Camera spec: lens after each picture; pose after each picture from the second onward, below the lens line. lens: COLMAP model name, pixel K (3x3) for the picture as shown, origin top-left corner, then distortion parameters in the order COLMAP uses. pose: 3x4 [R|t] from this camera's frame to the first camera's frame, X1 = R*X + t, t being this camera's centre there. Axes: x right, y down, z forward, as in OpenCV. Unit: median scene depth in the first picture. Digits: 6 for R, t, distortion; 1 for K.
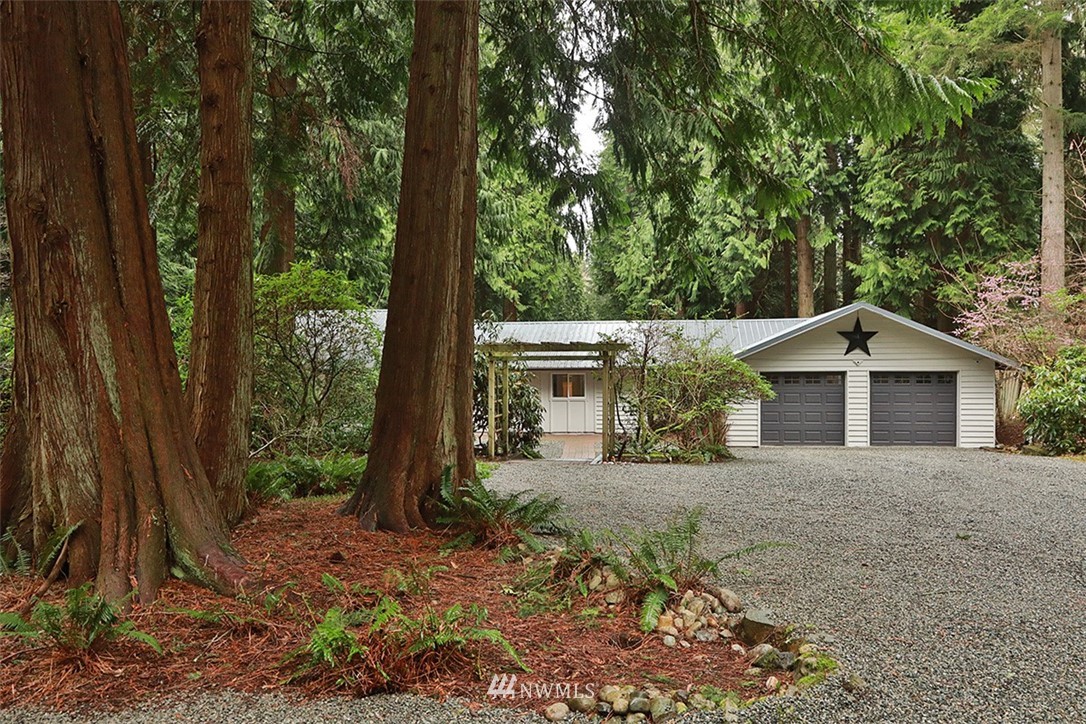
lens RADIAL K [[875.5, 0, 572.8], [0, 875.5, 366.5], [0, 0, 1]] dist [-0.073560, 0.065513]
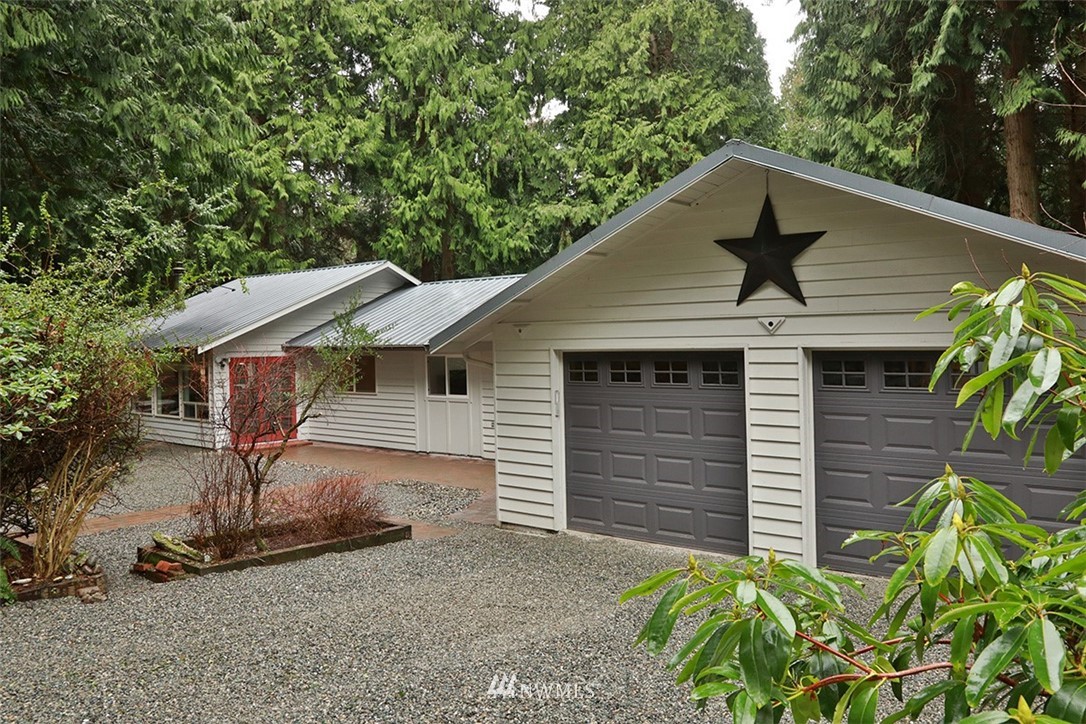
lens RADIAL K [[804.9, 0, 543.0], [0, 804.9, 362.0], [0, 0, 1]] dist [-0.061468, -0.000940]
pose [[0.867845, 0.003698, -0.496821, 0.274835], [0.003170, 0.999911, 0.012979, 0.003952], [0.496825, -0.012839, 0.867756, 0.457825]]
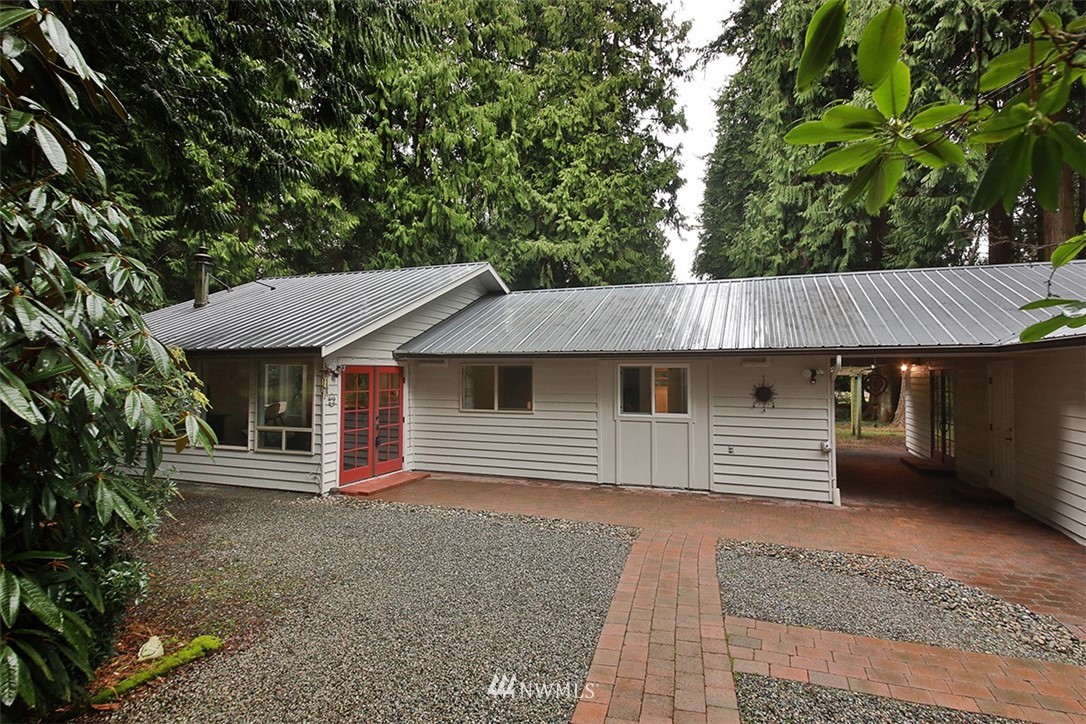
lens RADIAL K [[573.8, 0, 543.0], [0, 573.8, 362.0], [0, 0, 1]] dist [0.051709, -0.000624]
pose [[0.972256, -0.002638, -0.233905, 0.007798], [-0.005186, 0.999448, -0.032828, 0.013931], [0.233863, 0.033130, 0.971705, 0.557723]]
